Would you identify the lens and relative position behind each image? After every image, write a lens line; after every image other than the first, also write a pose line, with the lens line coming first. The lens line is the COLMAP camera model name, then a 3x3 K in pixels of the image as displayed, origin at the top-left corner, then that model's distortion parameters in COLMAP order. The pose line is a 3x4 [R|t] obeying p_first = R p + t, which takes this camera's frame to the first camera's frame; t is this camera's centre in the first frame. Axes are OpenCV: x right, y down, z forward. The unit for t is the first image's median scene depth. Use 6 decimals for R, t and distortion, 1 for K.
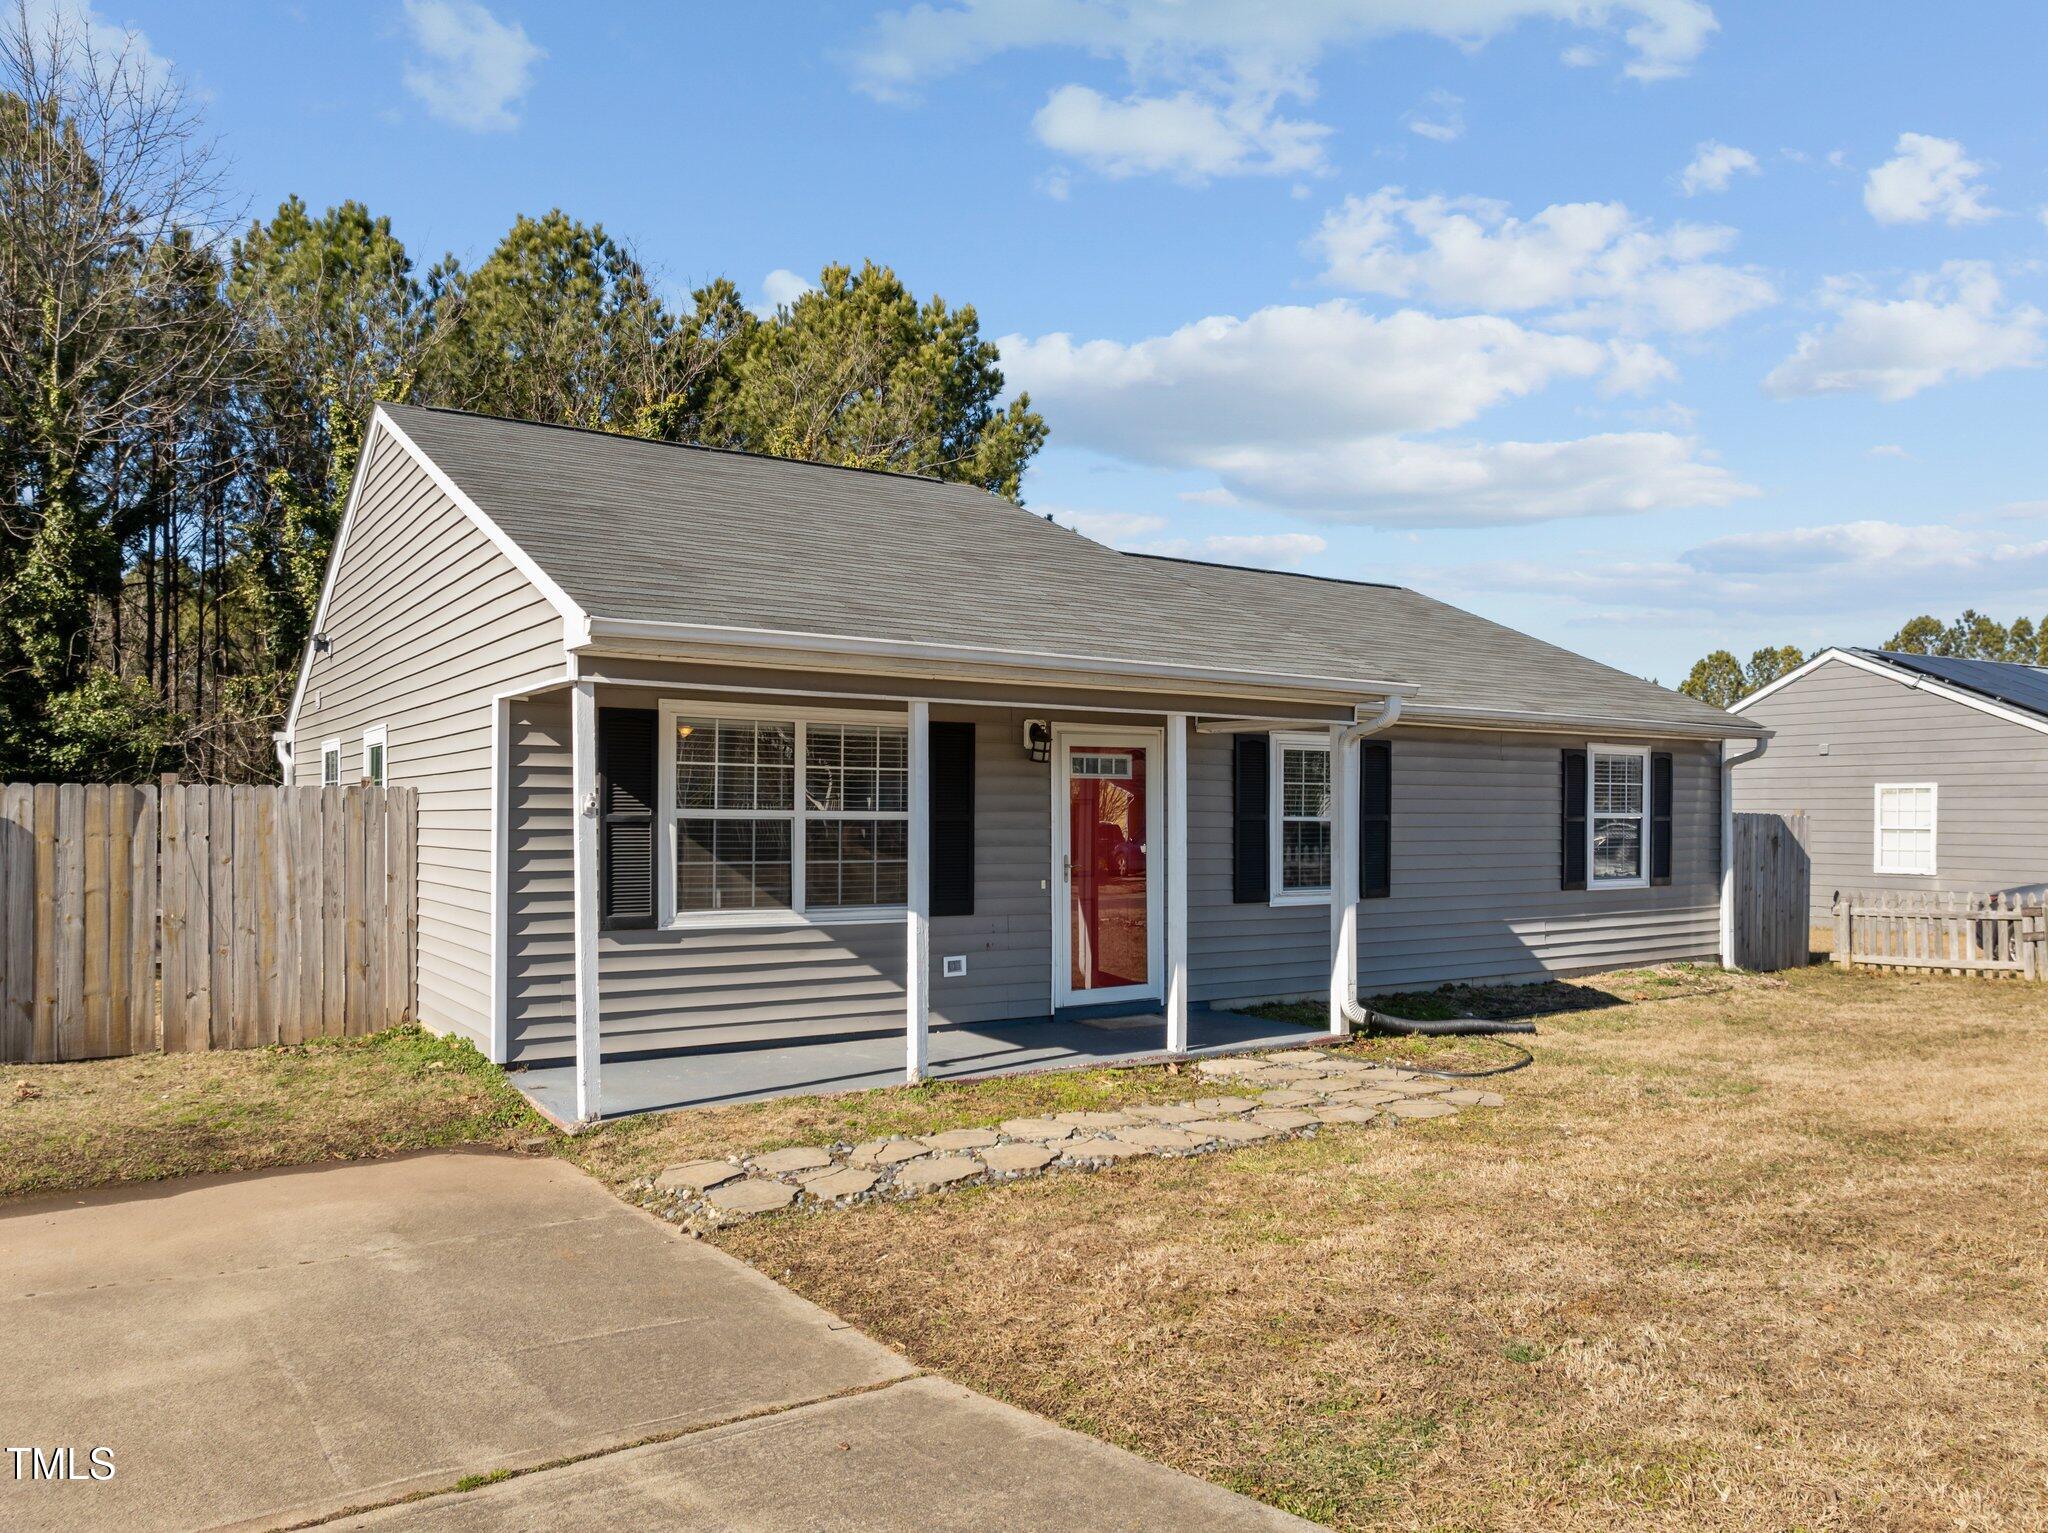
lens RADIAL K [[1473.0, 0, 1029.8], [0, 1473.0, 821.1], [0, 0, 1]] dist [-0.039153, 0.004395]
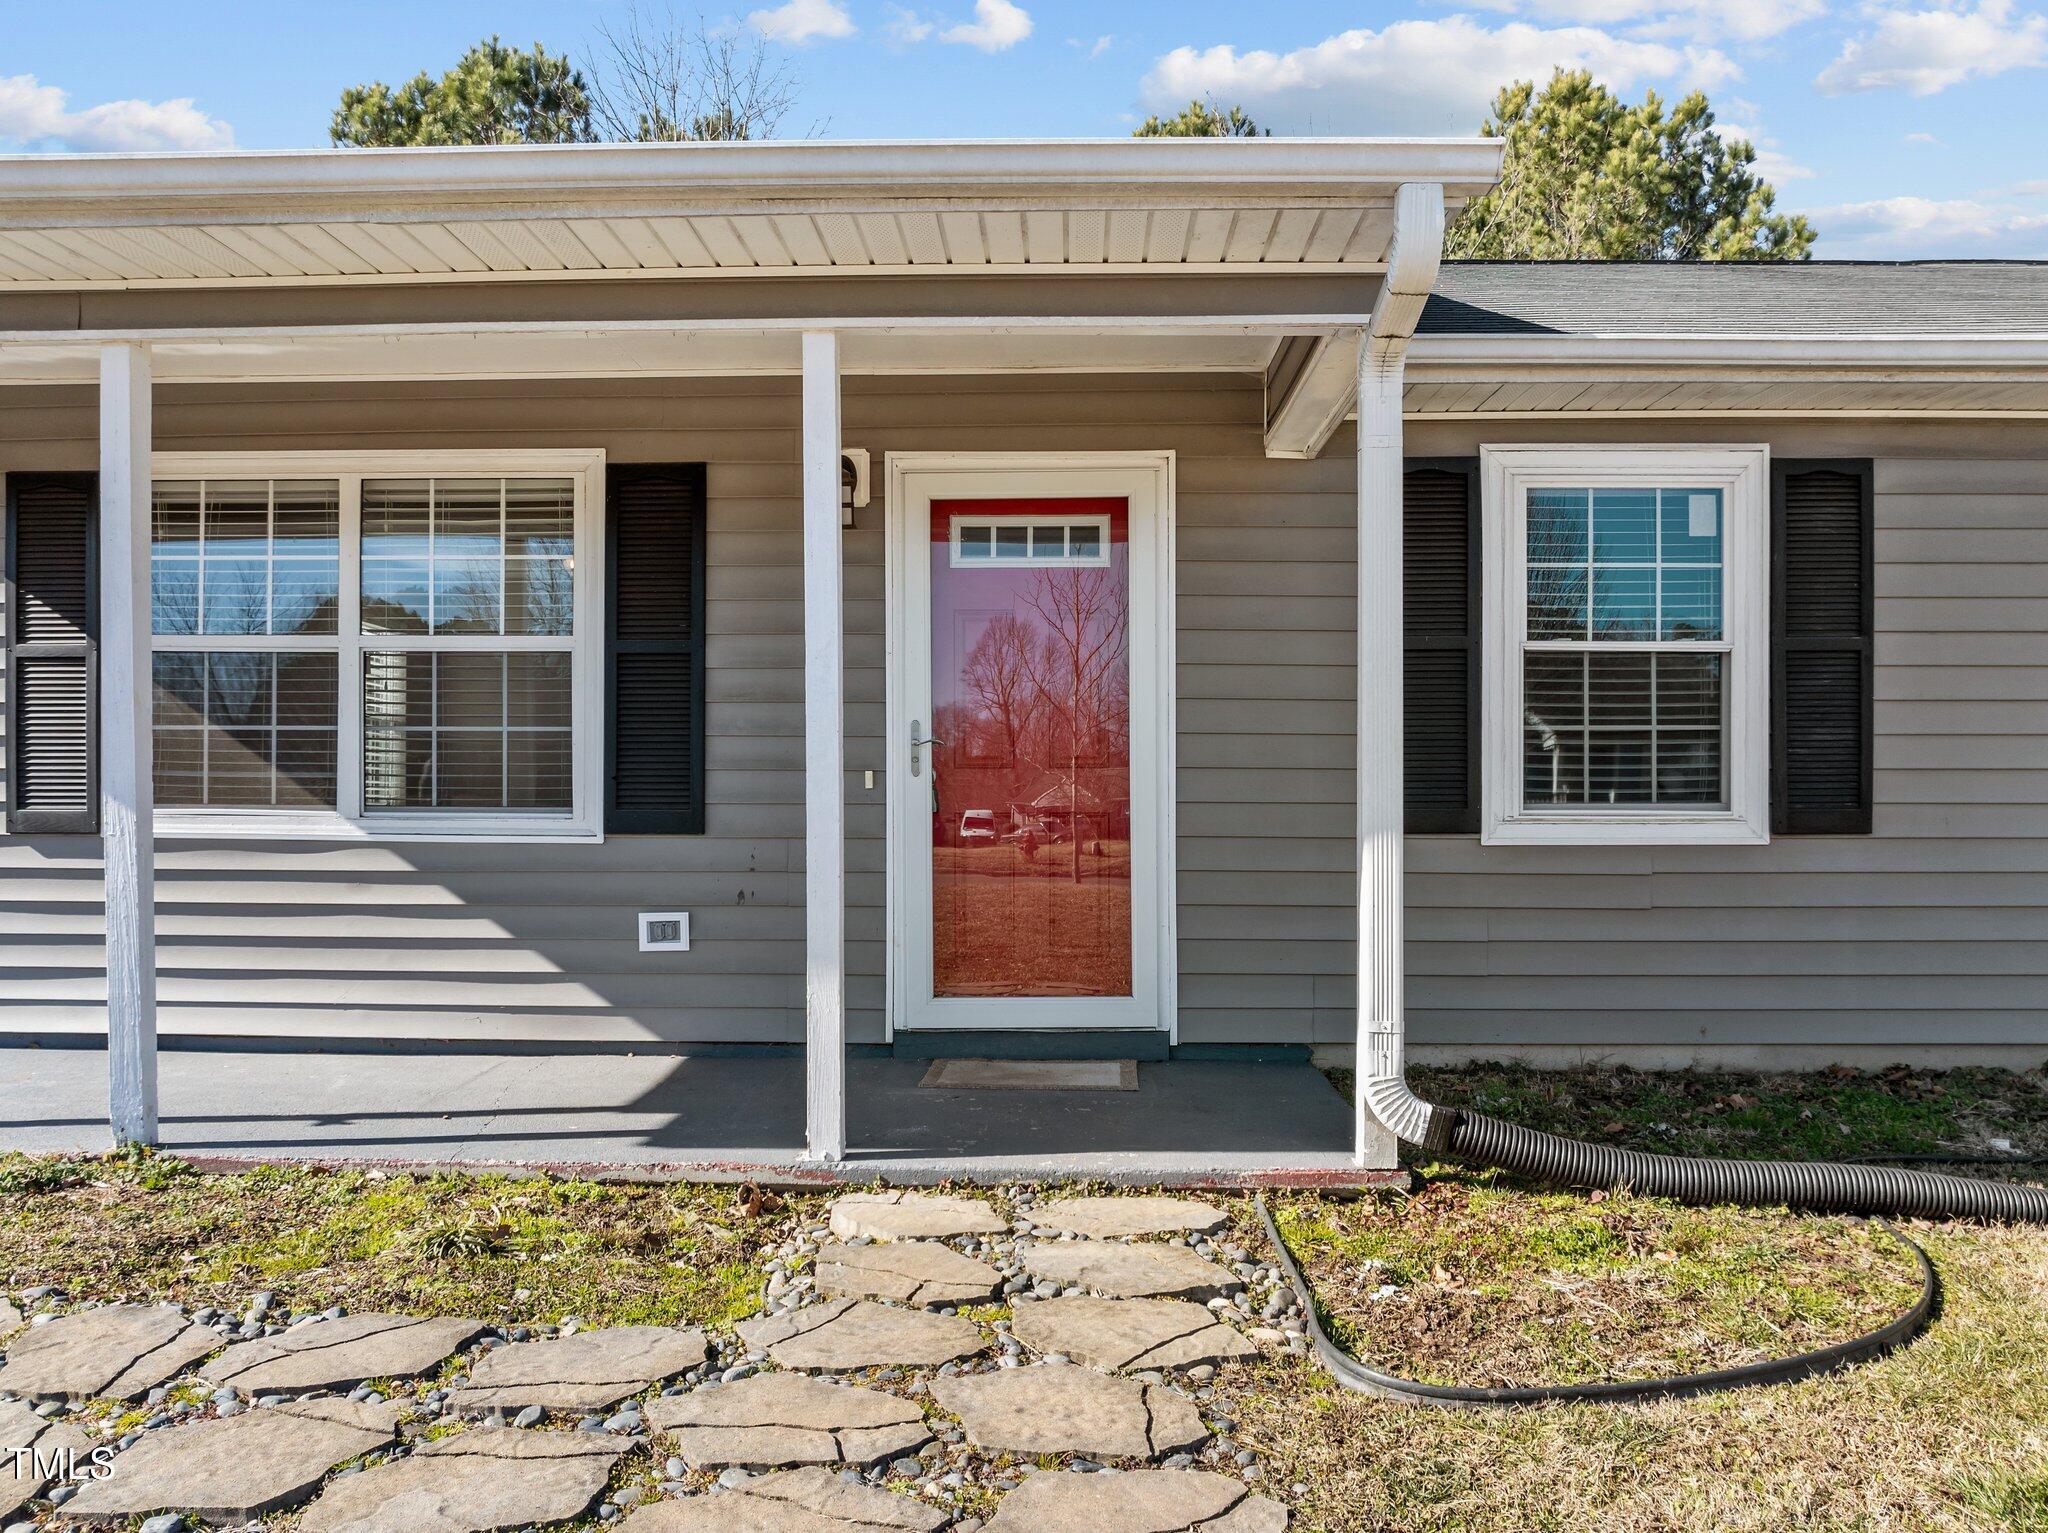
lens RADIAL K [[1487.9, 0, 1020.4], [0, 1487.9, 813.4], [0, 0, 1]] dist [-0.055493, -0.002680]
pose [[0.815784, 0.002333, -0.578352, 0.307487], [-0.001470, 0.999997, 0.001960, 0.048107], [0.578355, -0.000749, 0.815785, 0.559002]]
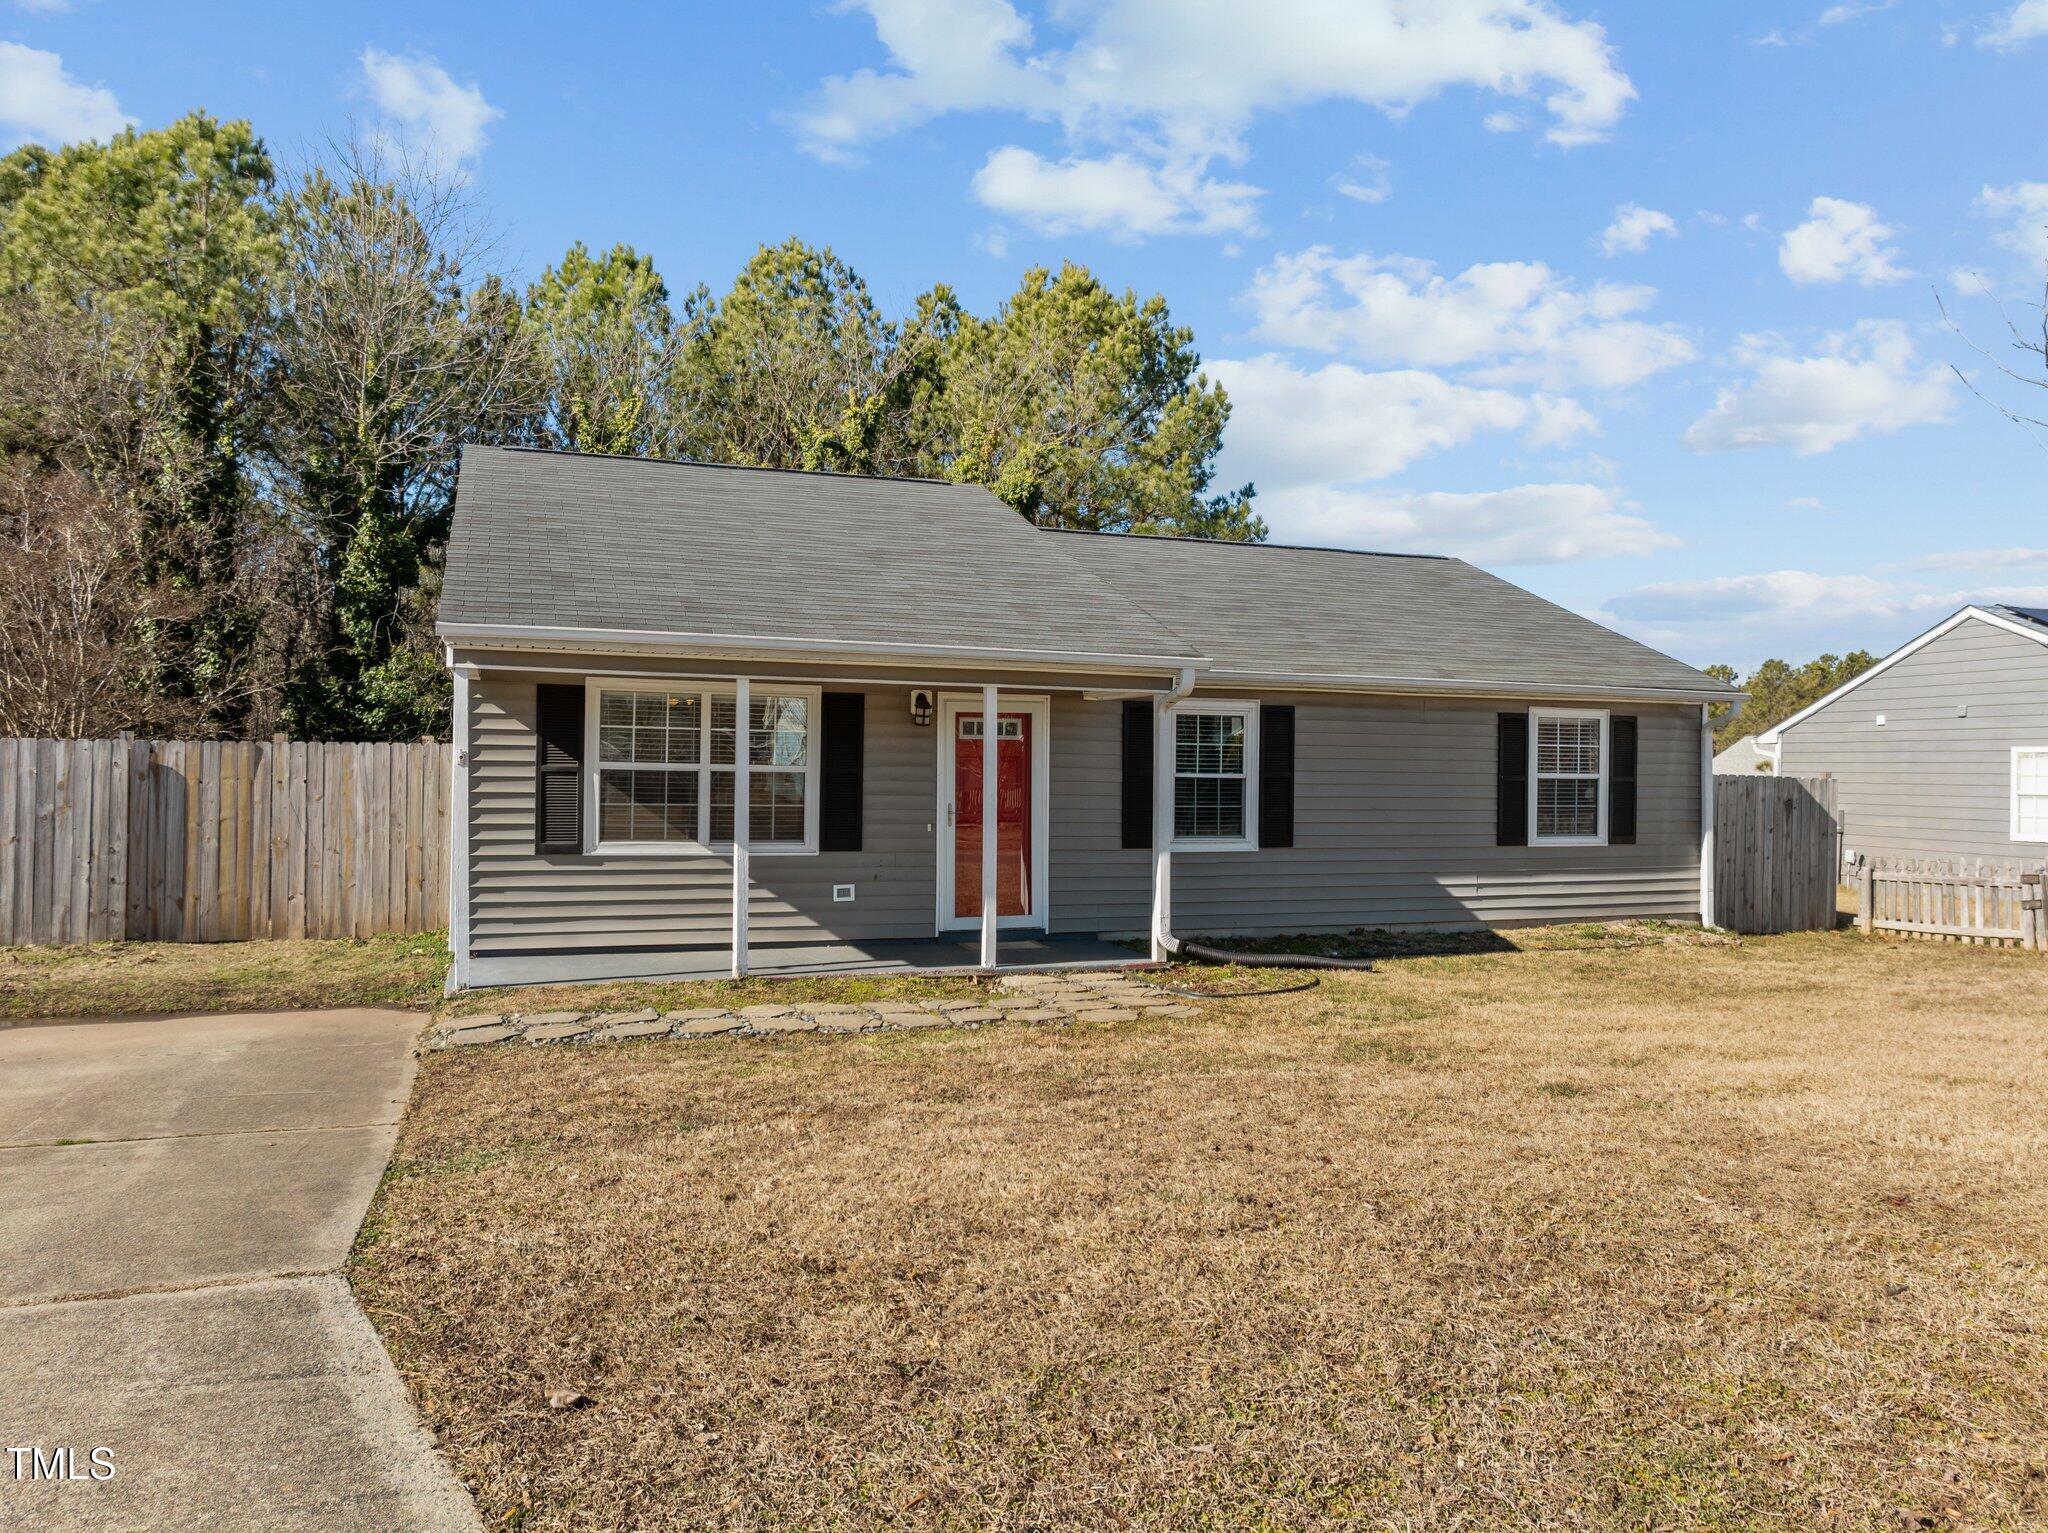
lens RADIAL K [[1444.4, 0, 1024.0], [0, 1444.4, 766.5], [0, 0, 1]] dist [-0.032059, -0.002413]
pose [[0.971834, 0.007301, -0.235552, 0.324838], [-0.009585, 0.999917, -0.008553, 0.002272], [0.235470, 0.010570, 0.971824, -0.110988]]
